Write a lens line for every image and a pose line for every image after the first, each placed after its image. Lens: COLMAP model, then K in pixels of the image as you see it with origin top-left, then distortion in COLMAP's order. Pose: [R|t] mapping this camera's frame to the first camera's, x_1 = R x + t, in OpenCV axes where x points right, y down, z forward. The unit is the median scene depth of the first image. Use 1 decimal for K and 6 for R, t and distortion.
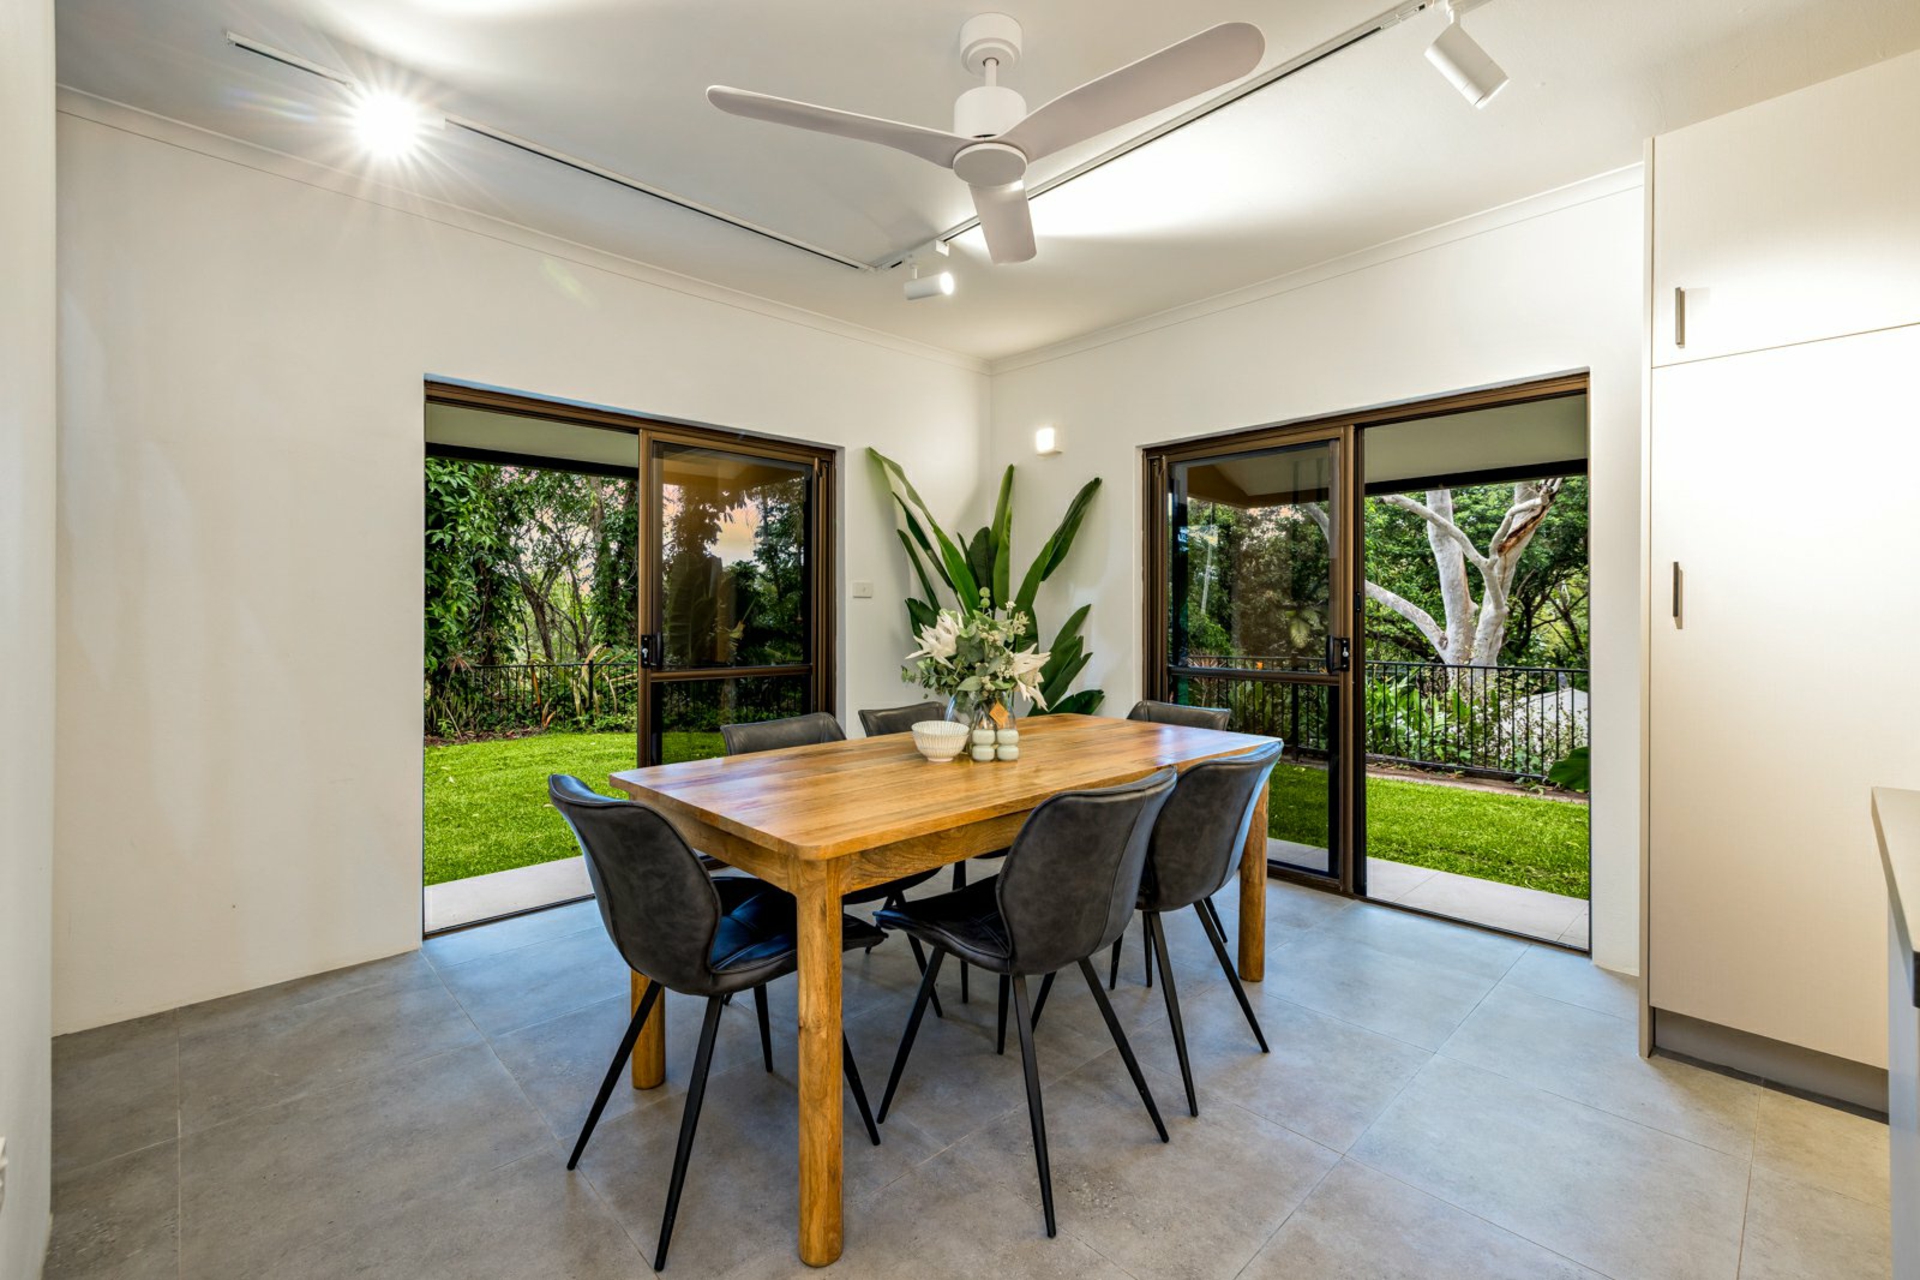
lens RADIAL K [[817.9, 0, 962.3], [0, 817.9, 613.1], [0, 0, 1]] dist [-0.002524, -0.000266]
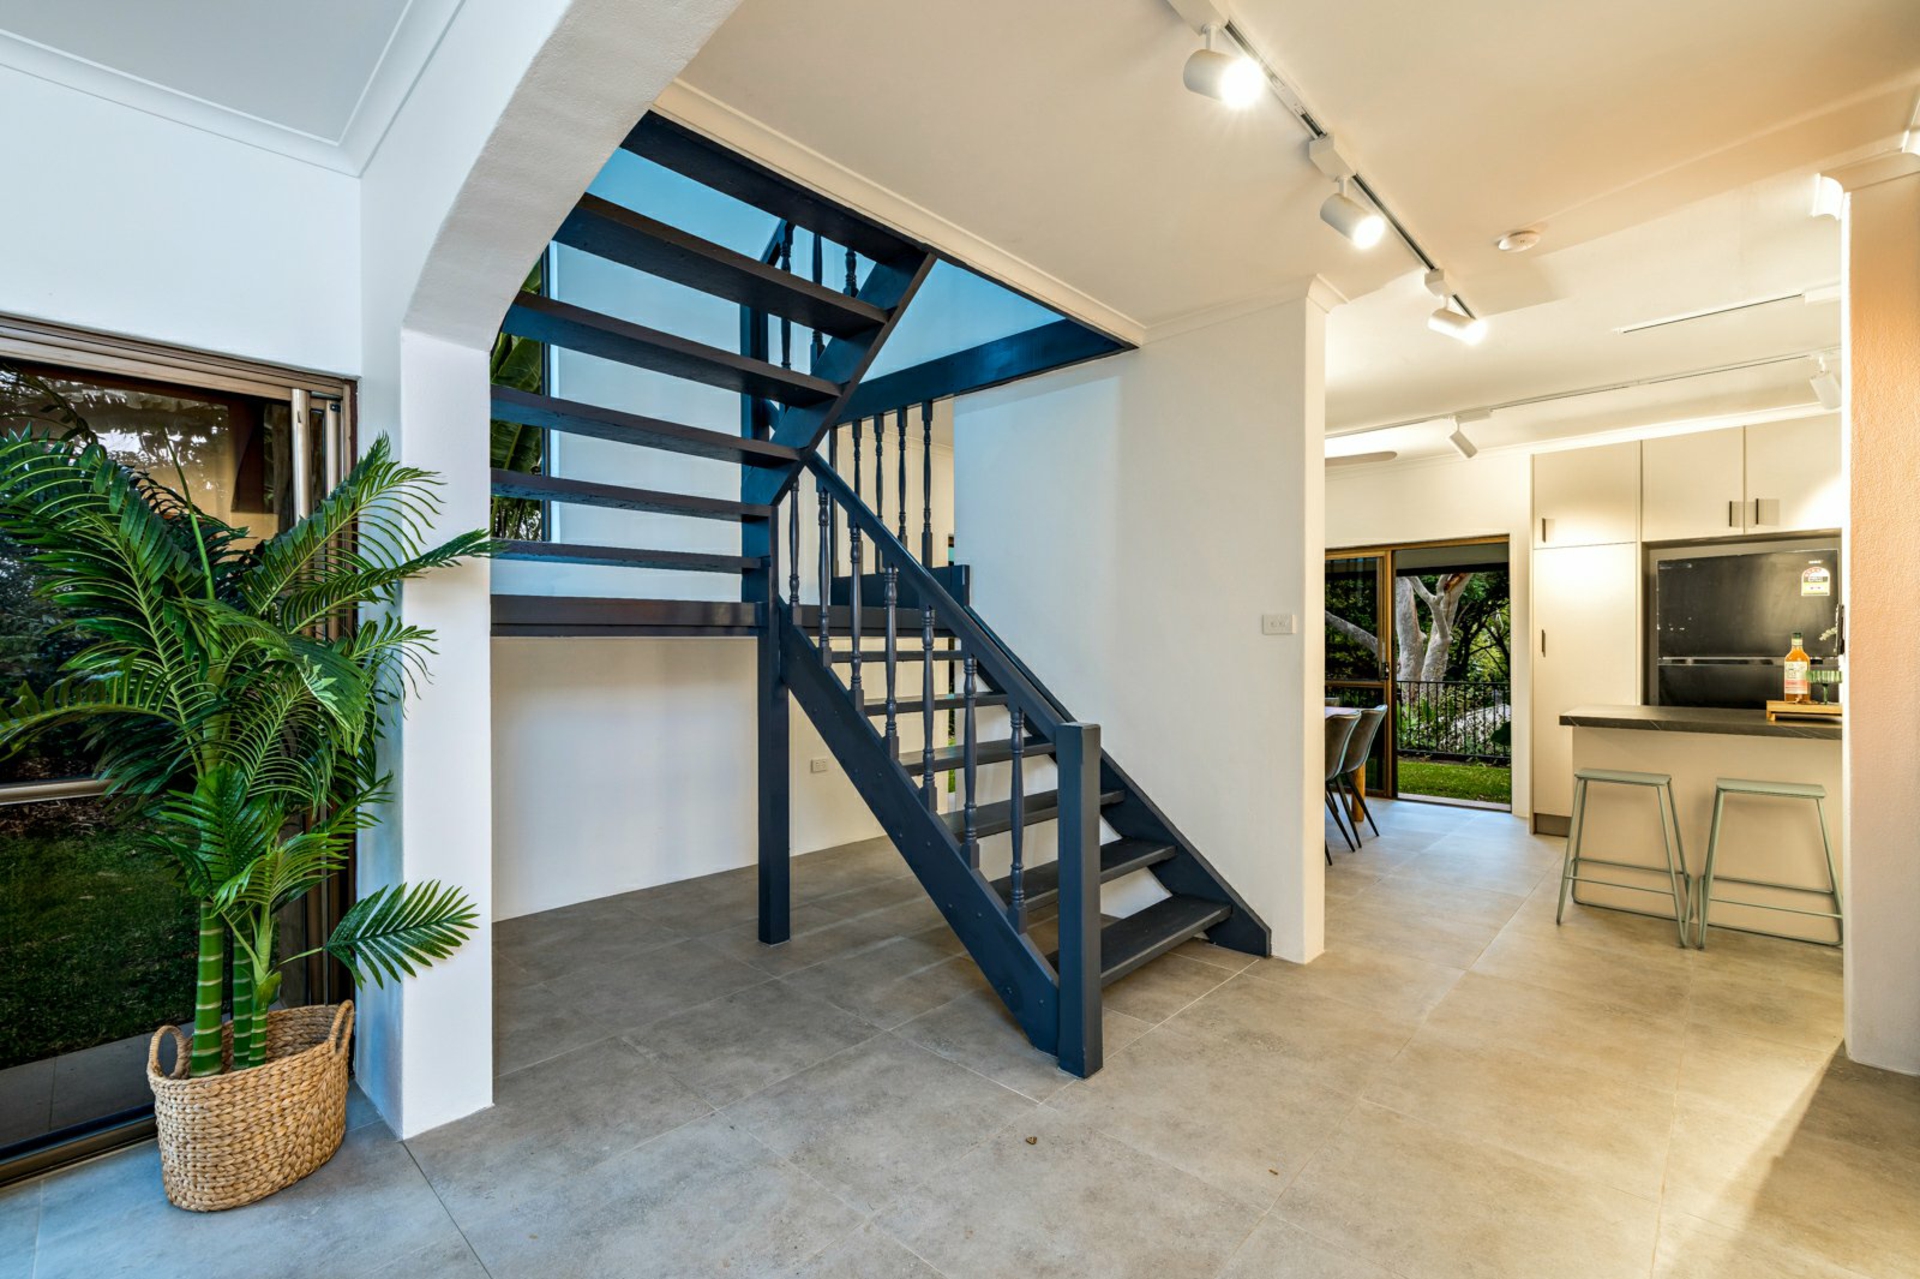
lens RADIAL K [[821.2, 0, 960.0], [0, 821.2, 639.5], [0, 0, 1]] dist [0.001417, 0.000016]
pose [[0.998464, -0.005713, 0.055111, -0.104554], [0.005896, 0.999978, -0.003156, -0.003538], [-0.055092, 0.003476, 0.998475, -0.141551]]
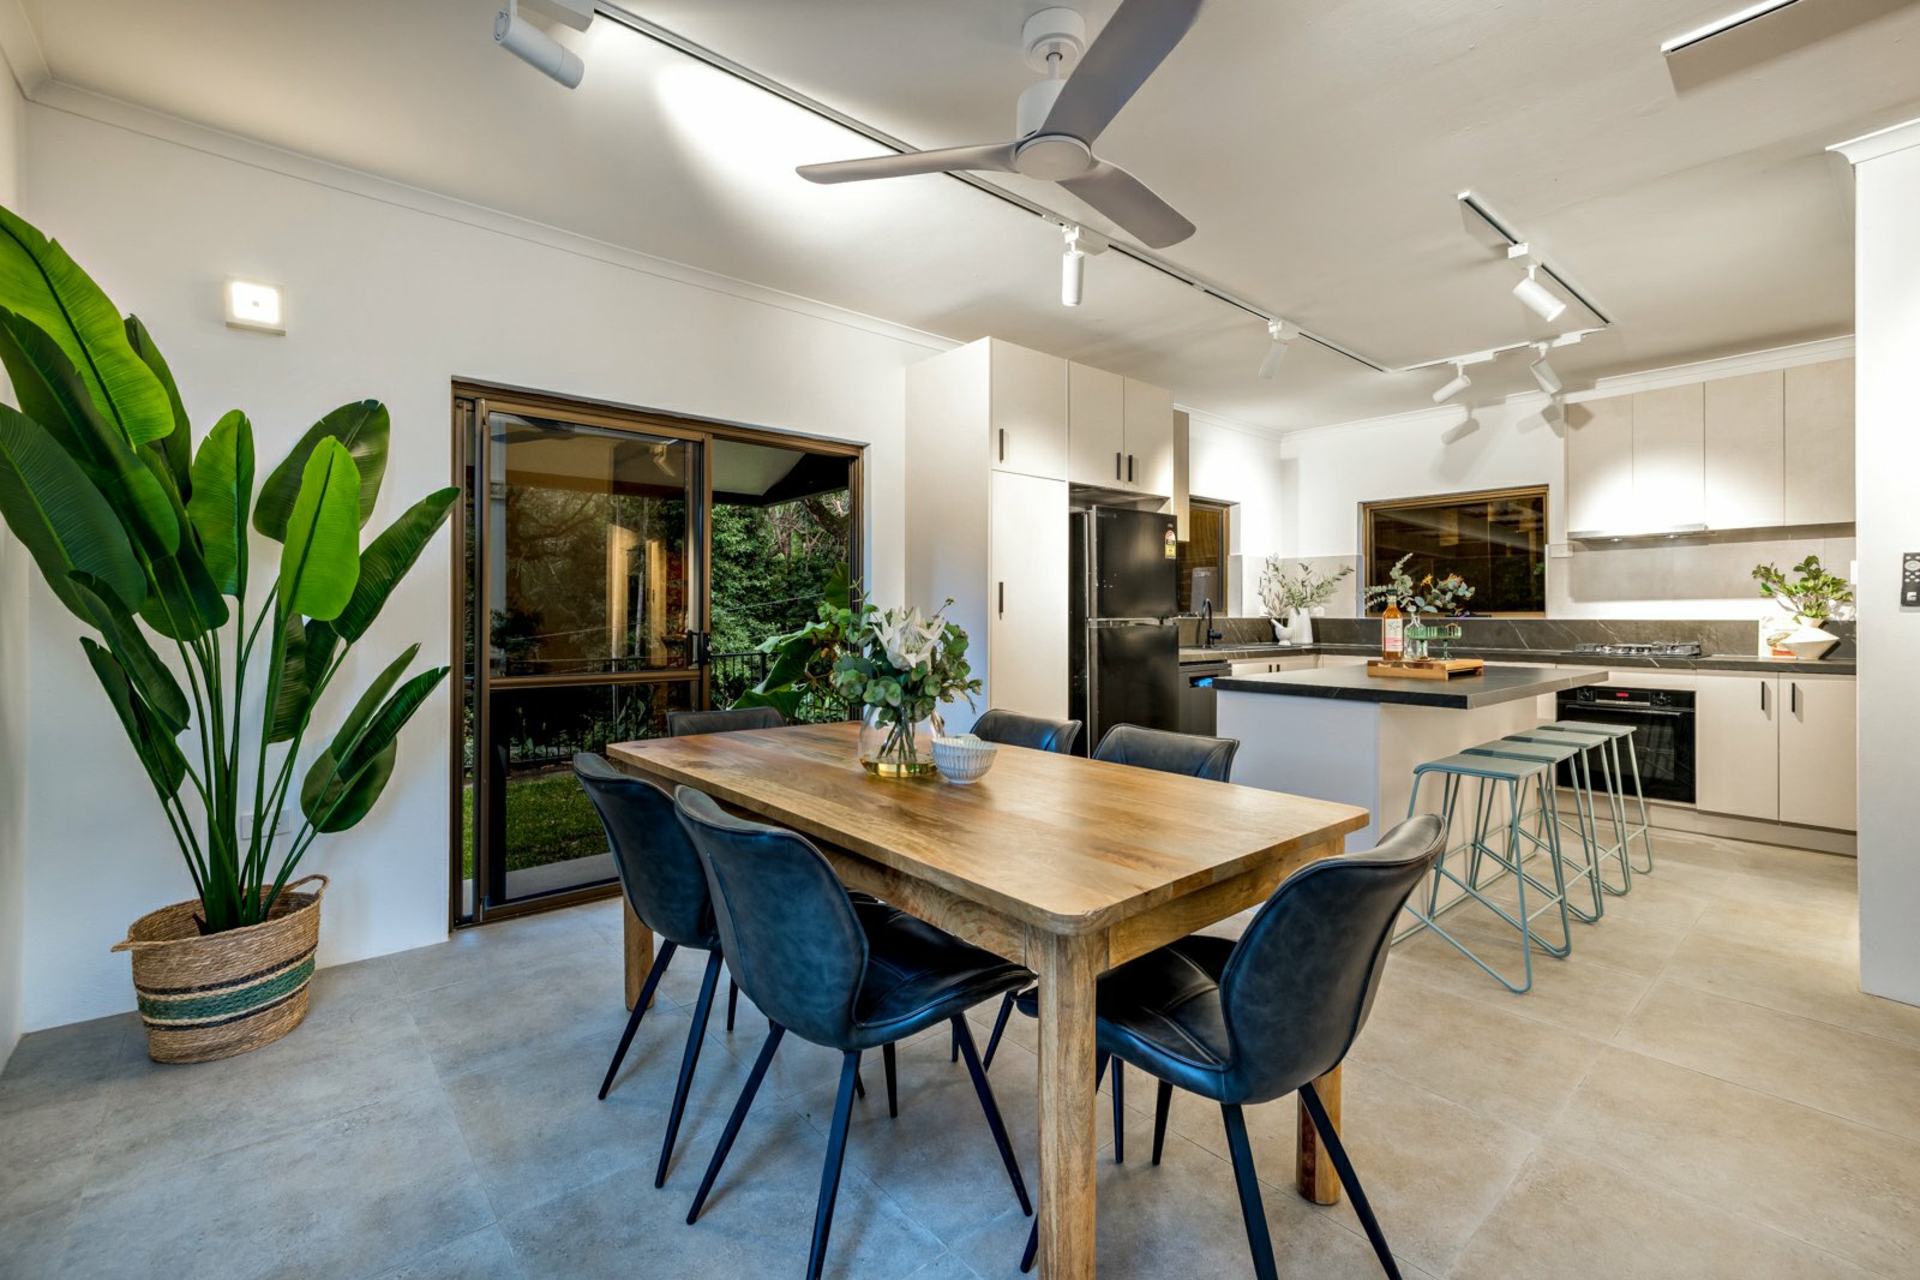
lens RADIAL K [[811.4, 0, 956.4], [0, 811.4, 619.2], [0, 0, 1]] dist [0.000271, 0.000109]
pose [[0.060472, -0.005896, 0.998153, -0.093429], [-0.001520, 0.999981, 0.005999, 0.000808], [-0.998169, -0.001879, 0.060461, 0.102354]]
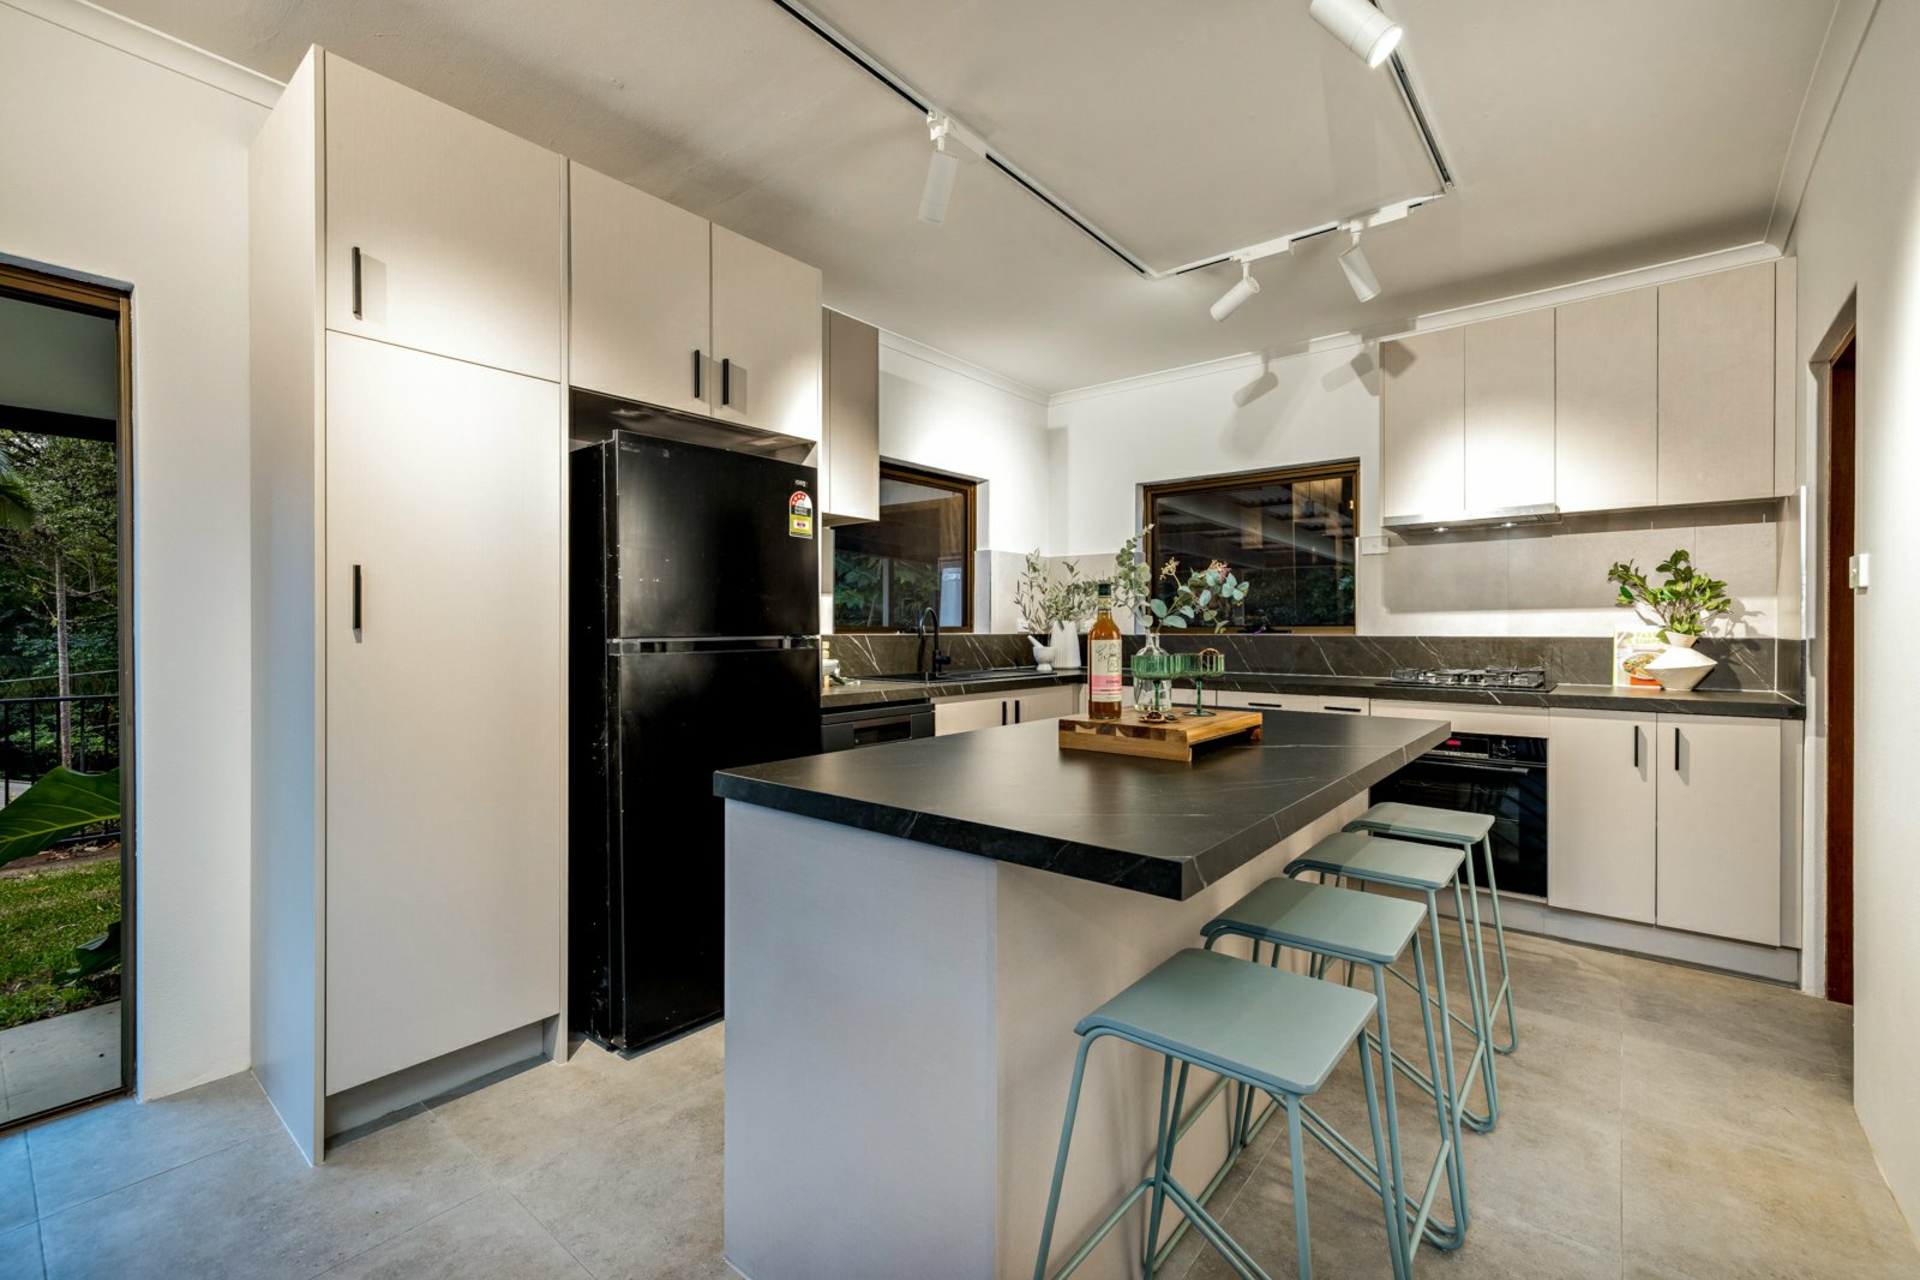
lens RADIAL K [[821.2, 0, 960.0], [0, 821.2, 640.0], [0, 0, 1]] dist [0.001417, 0.000016]
pose [[-0.125112, -0.014041, 0.992043, -0.006974], [-0.000781, 0.999901, 0.014054, 0.000357], [-0.992142, 0.000984, -0.125110, 0.049026]]
